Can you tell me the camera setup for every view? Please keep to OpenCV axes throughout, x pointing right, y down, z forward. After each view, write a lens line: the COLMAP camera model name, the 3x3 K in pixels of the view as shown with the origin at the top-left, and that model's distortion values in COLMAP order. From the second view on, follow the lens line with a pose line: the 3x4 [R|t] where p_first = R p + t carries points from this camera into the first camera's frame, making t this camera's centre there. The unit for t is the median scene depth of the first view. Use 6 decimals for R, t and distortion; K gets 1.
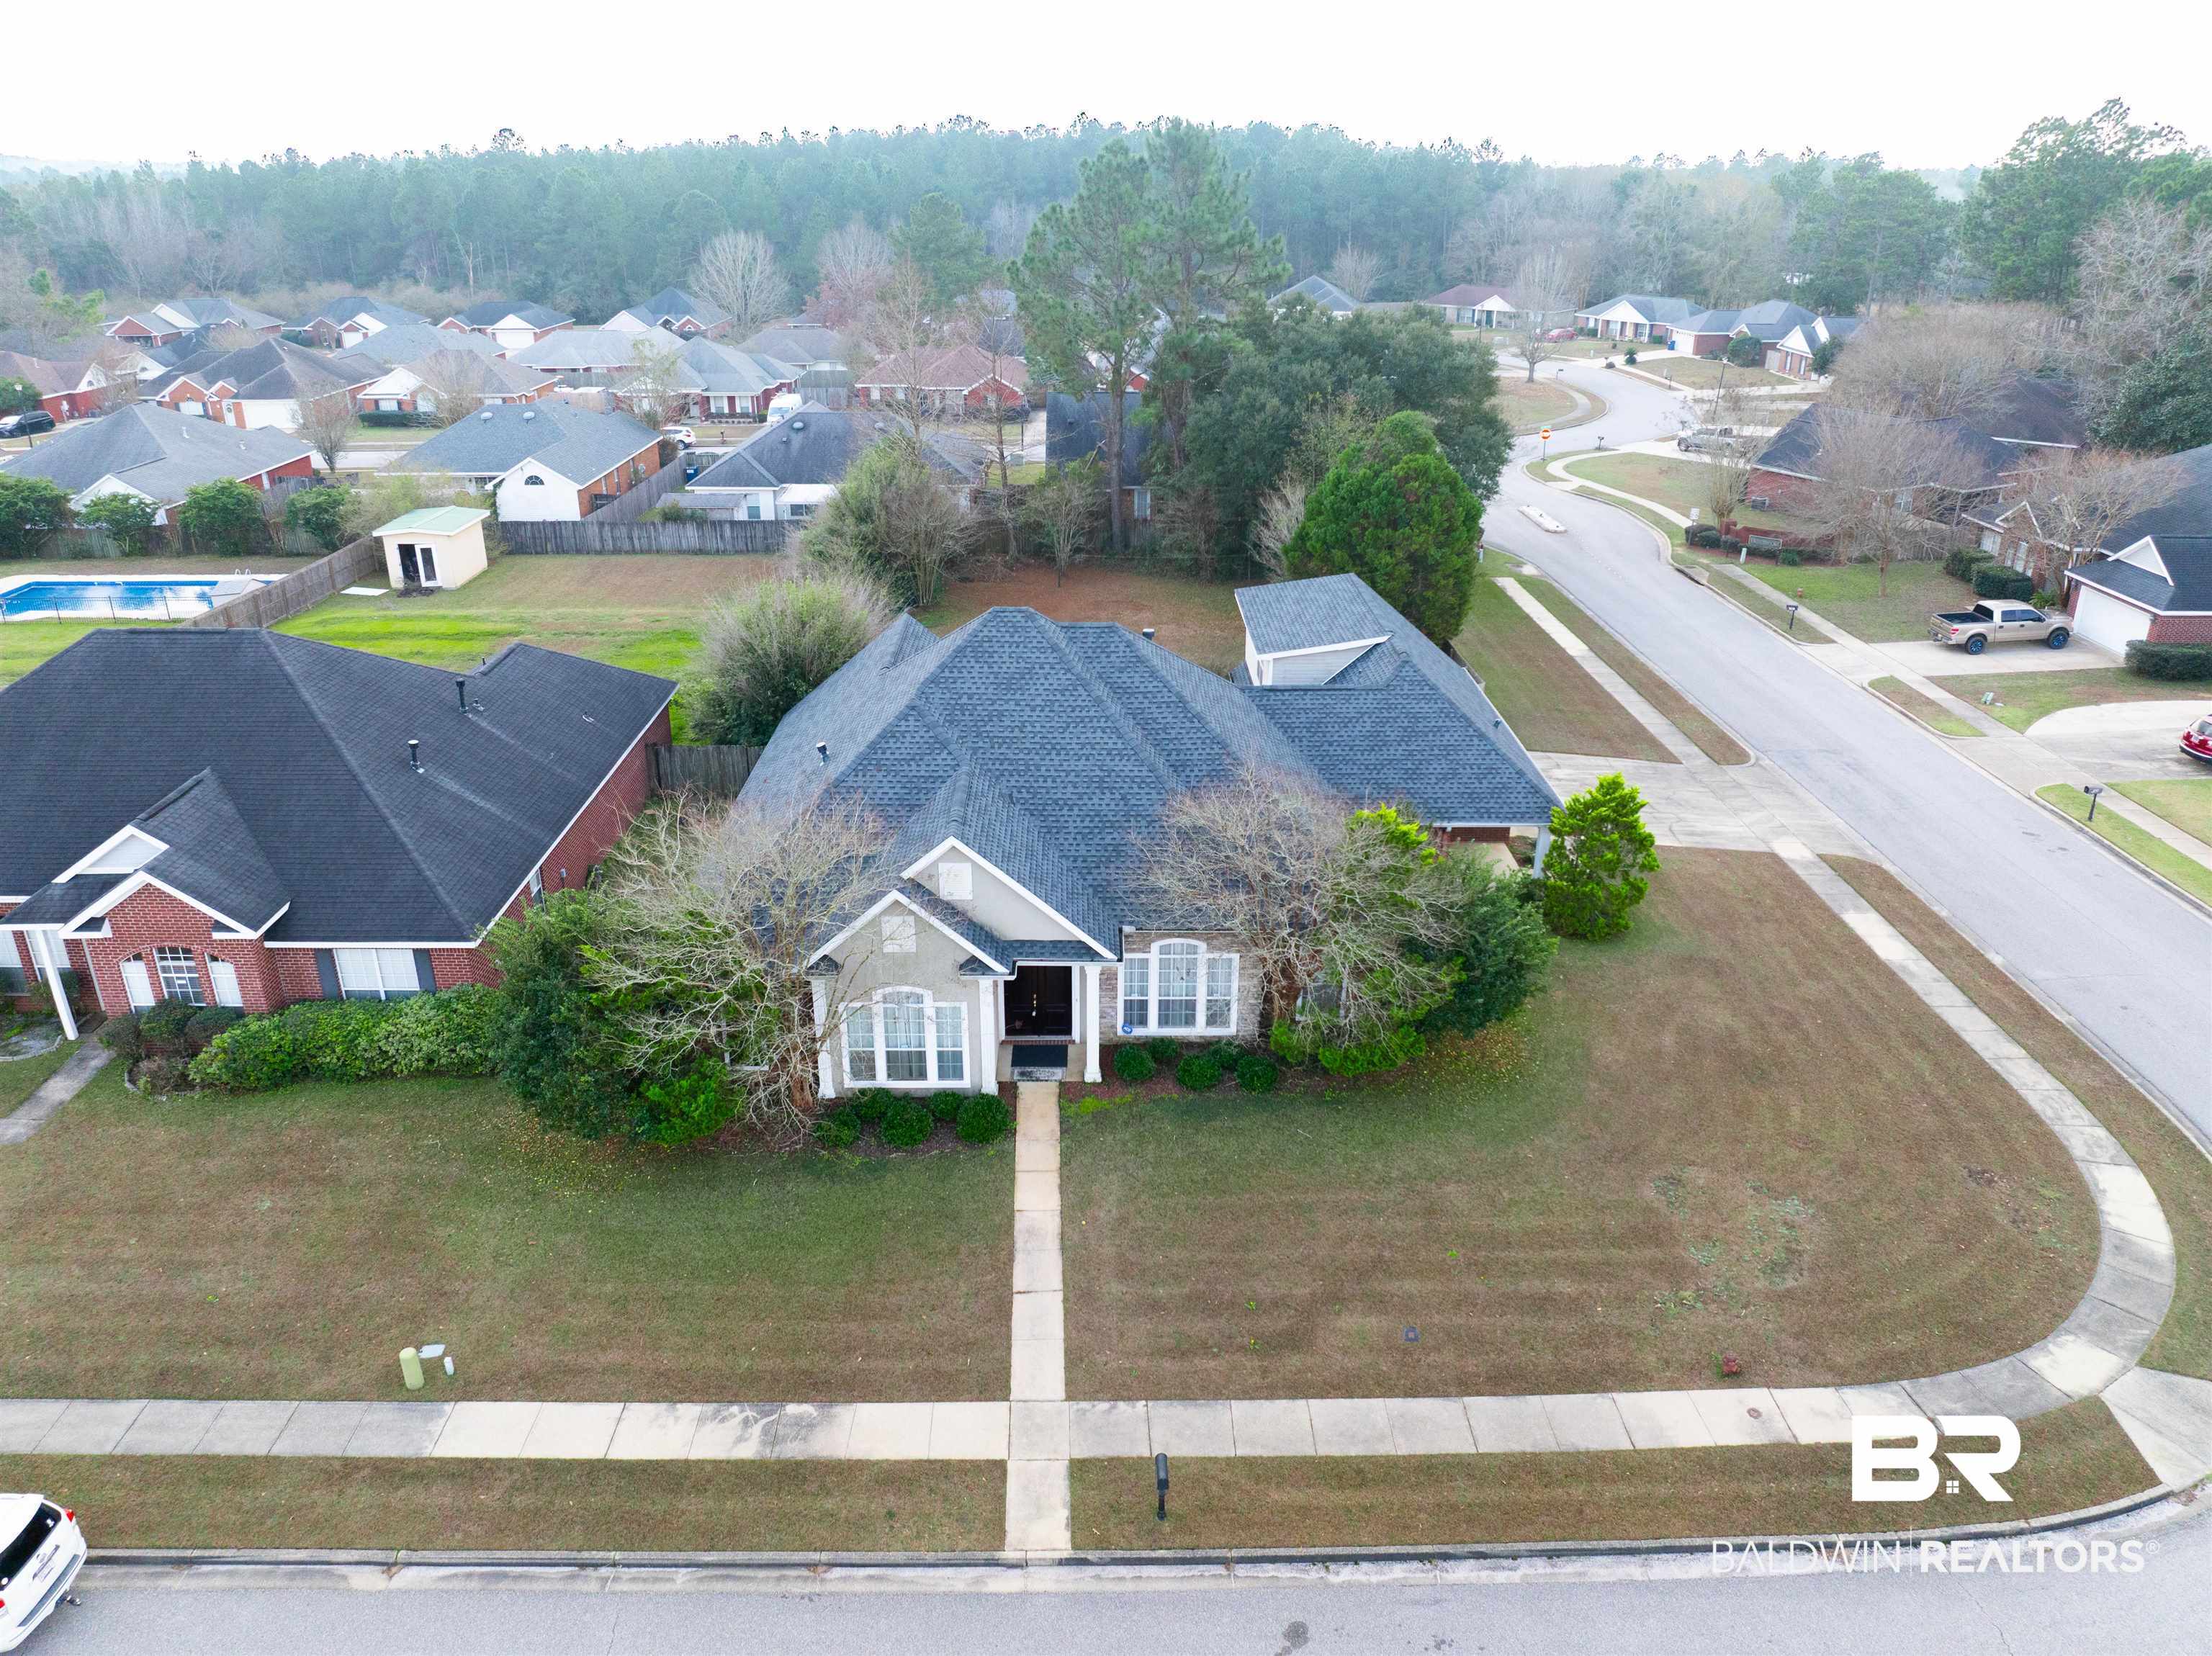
lens RADIAL K [[1546.9, 0, 1106.0], [0, 1546.9, 828.0], [0, 0, 1]] dist [-0.038331, 0.002033]
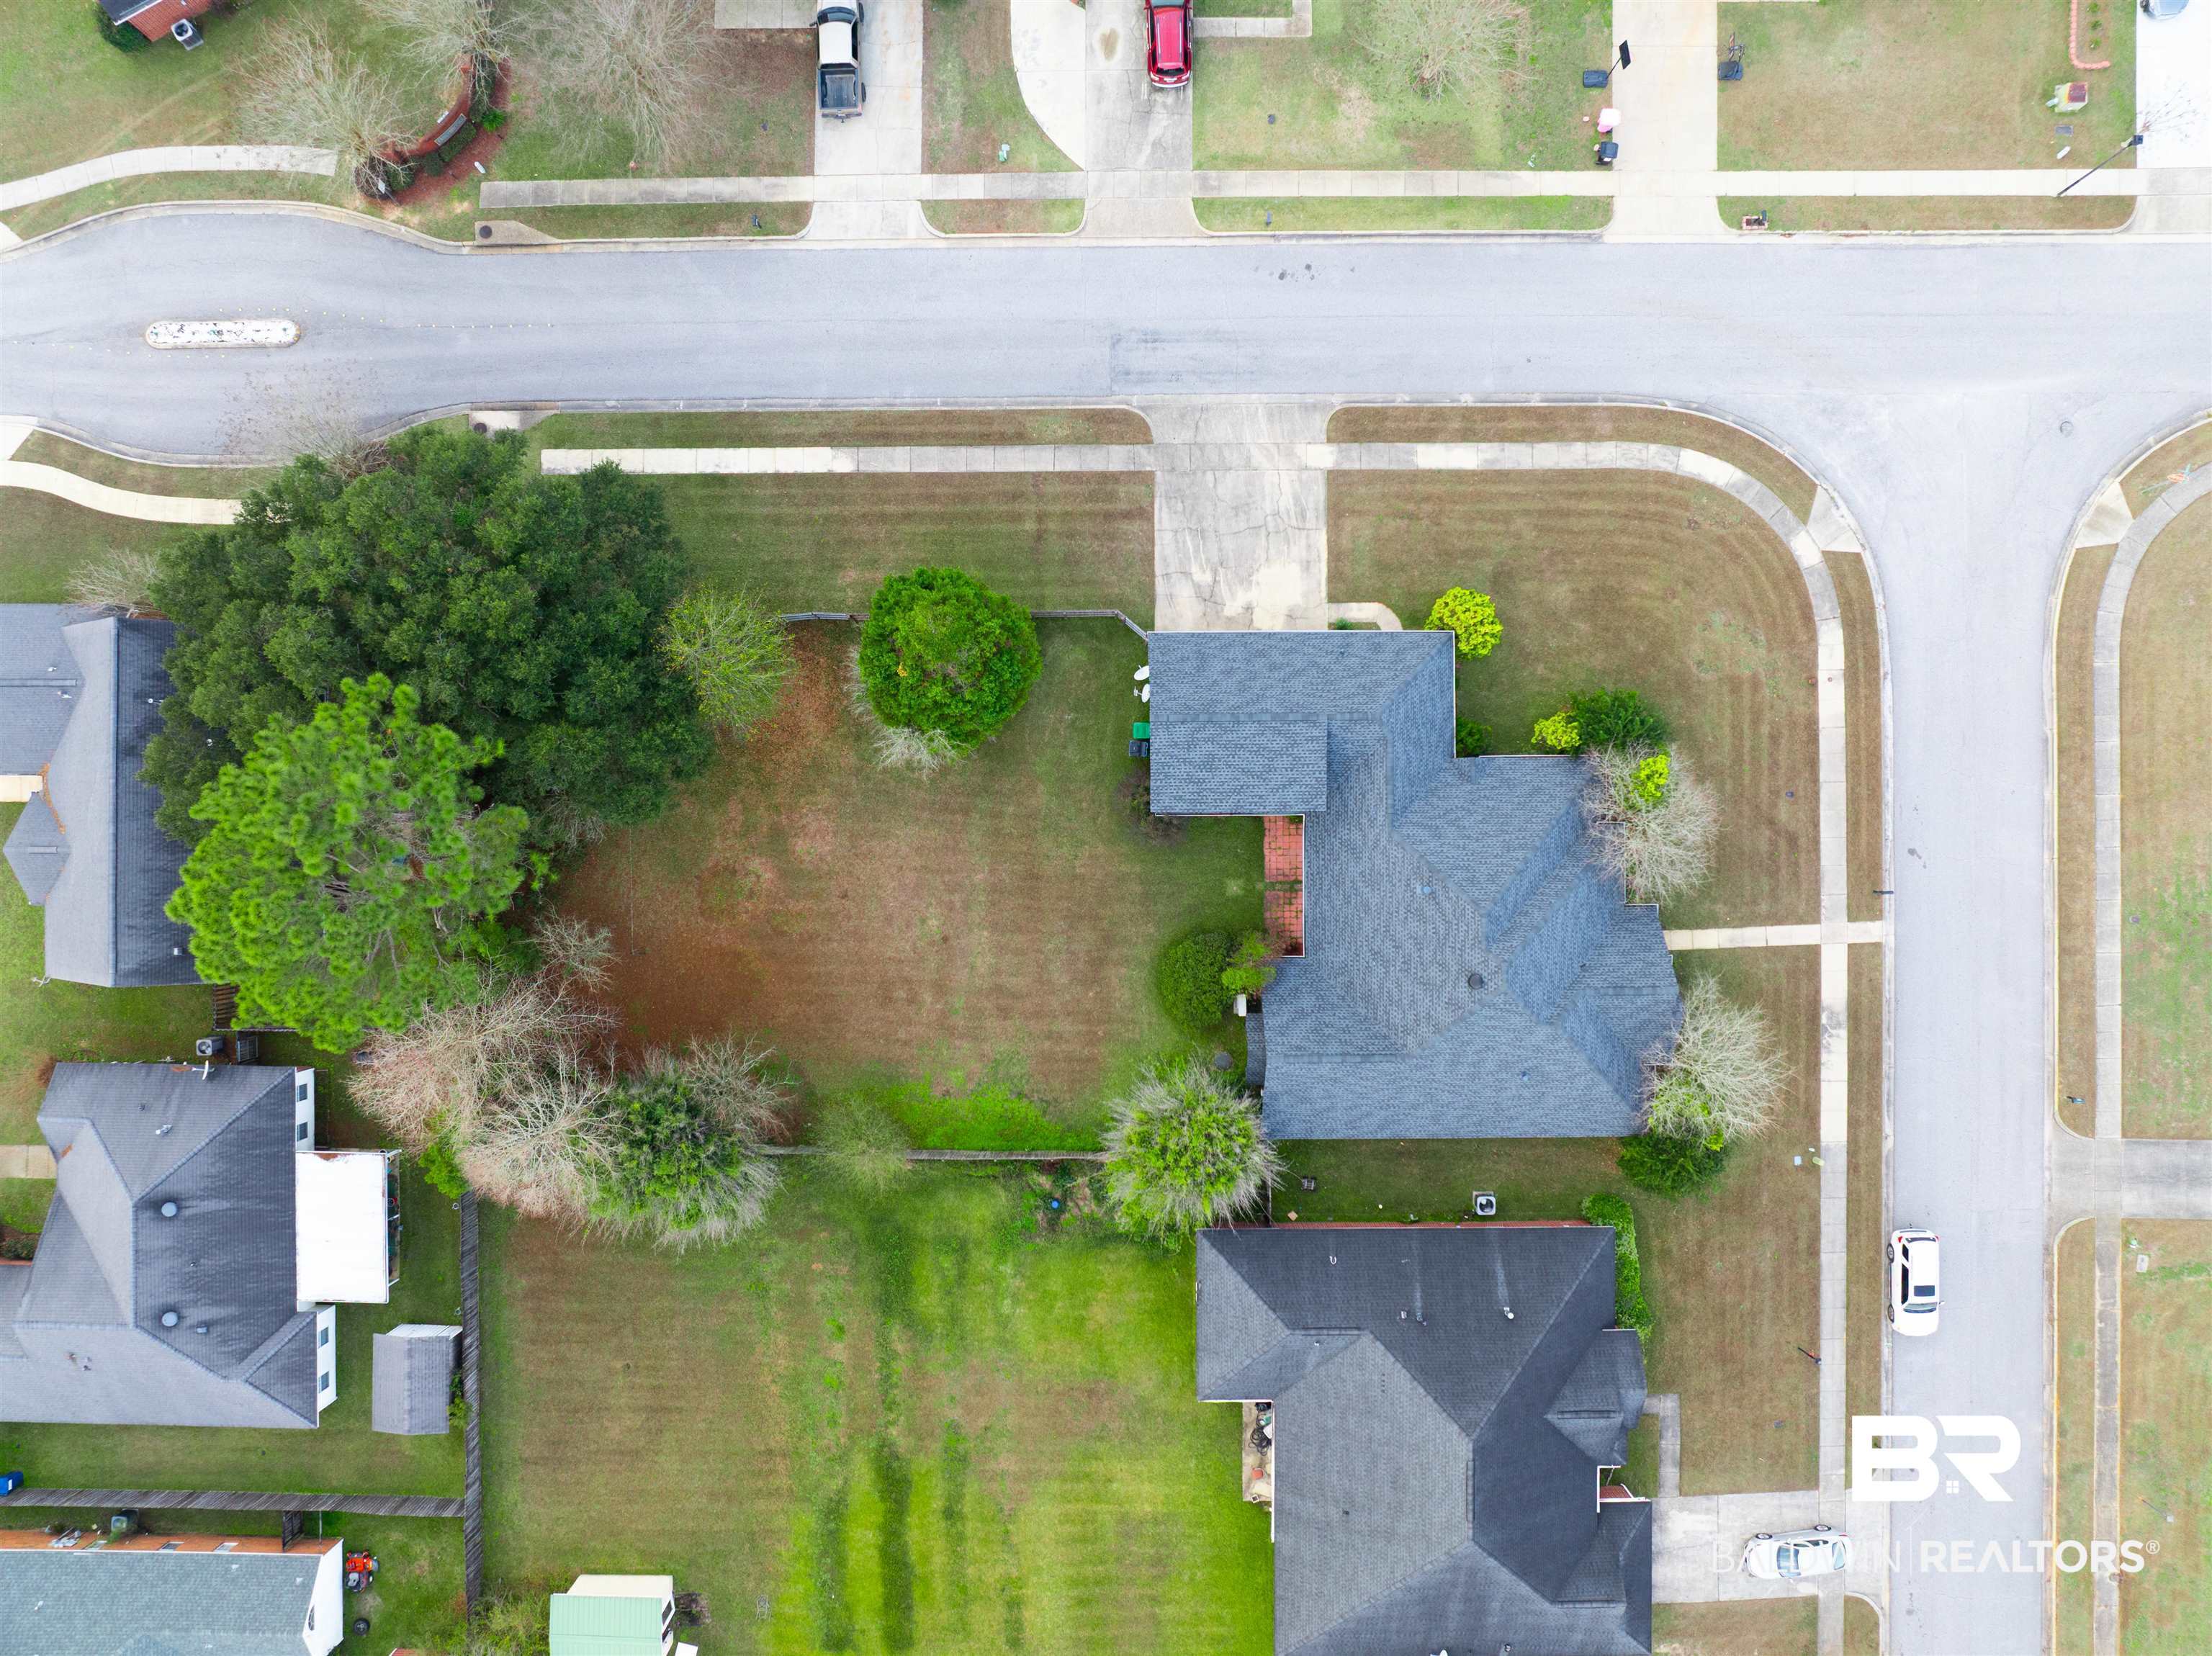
lens RADIAL K [[1523.4, 0, 1114.3], [0, 1523.4, 829.3], [0, 0, 1]] dist [-0.033981, -0.024751]
pose [[0.006224, -0.999972, 0.004117, 0.089790], [0.405014, 0.006285, 0.914289, -1.888282], [-0.914289, -0.004023, 0.405041, 0.753004]]
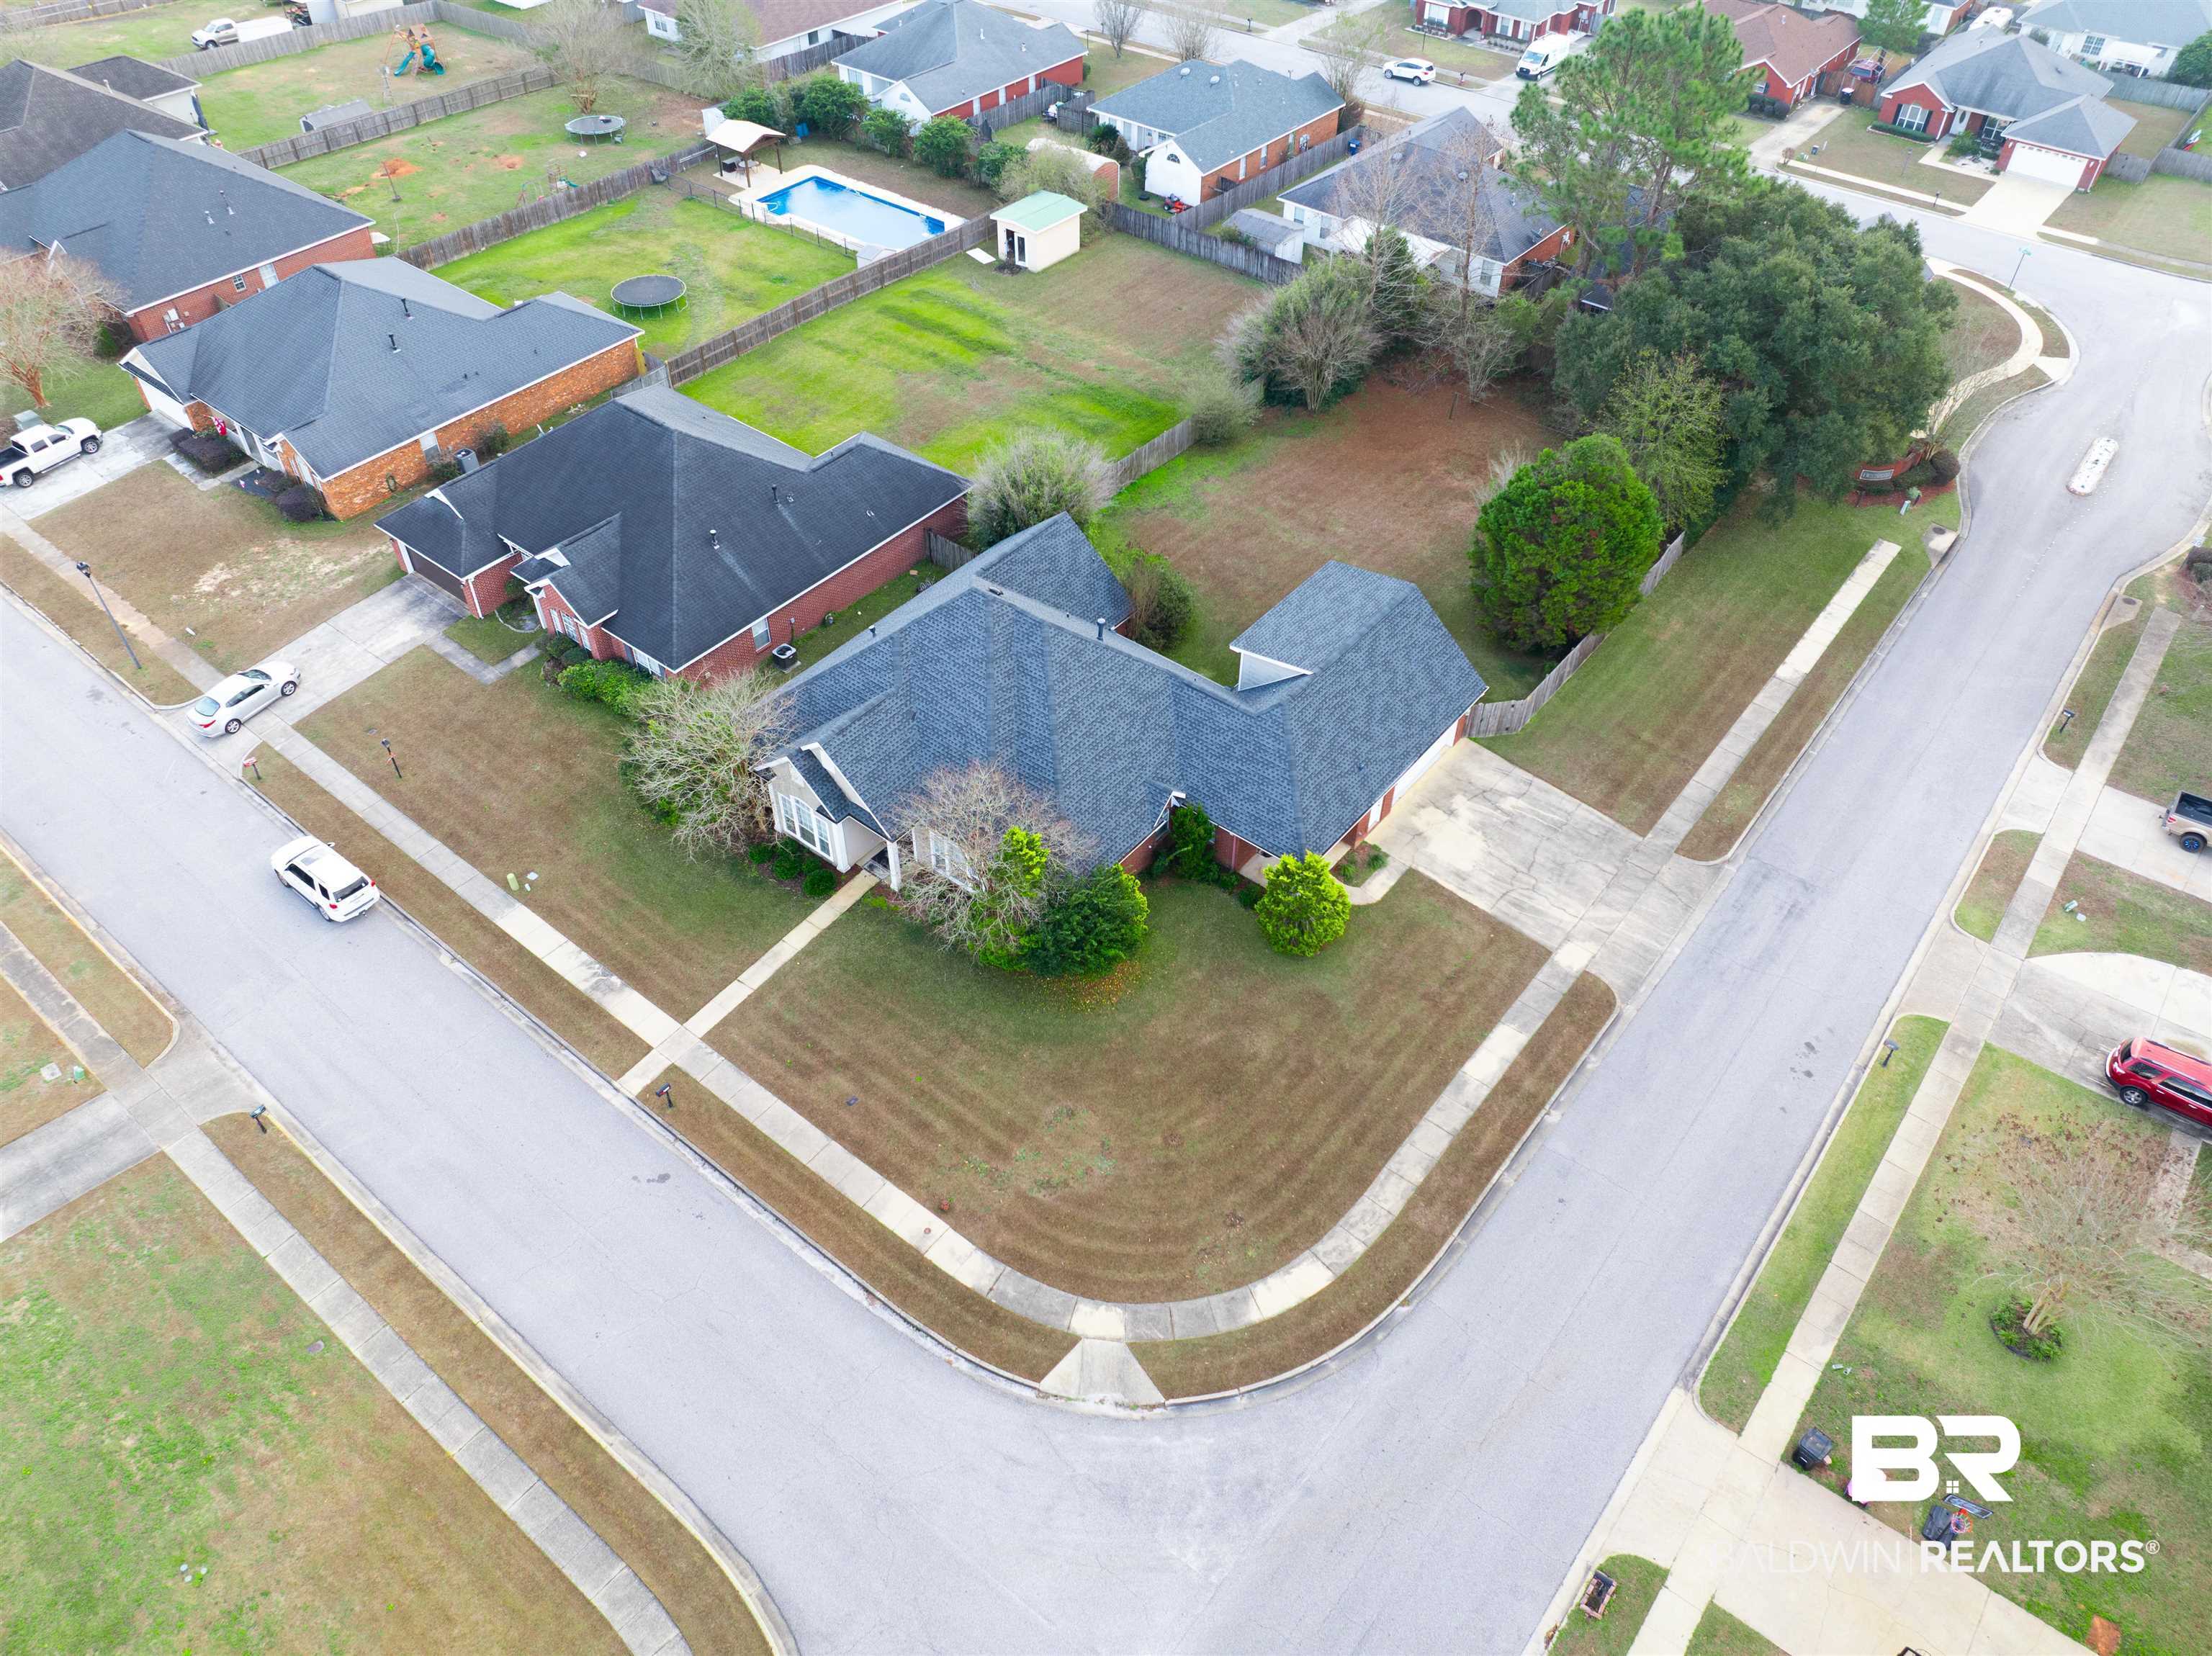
lens RADIAL K [[1523.4, 0, 1114.3], [0, 1523.4, 829.3], [0, 0, 1]] dist [-0.033981, -0.024751]
pose [[0.776617, 0.449215, -0.441669, 0.850526], [-0.258952, 0.866758, 0.426233, -0.642107], [0.574290, -0.216649, 0.789464, -0.176922]]
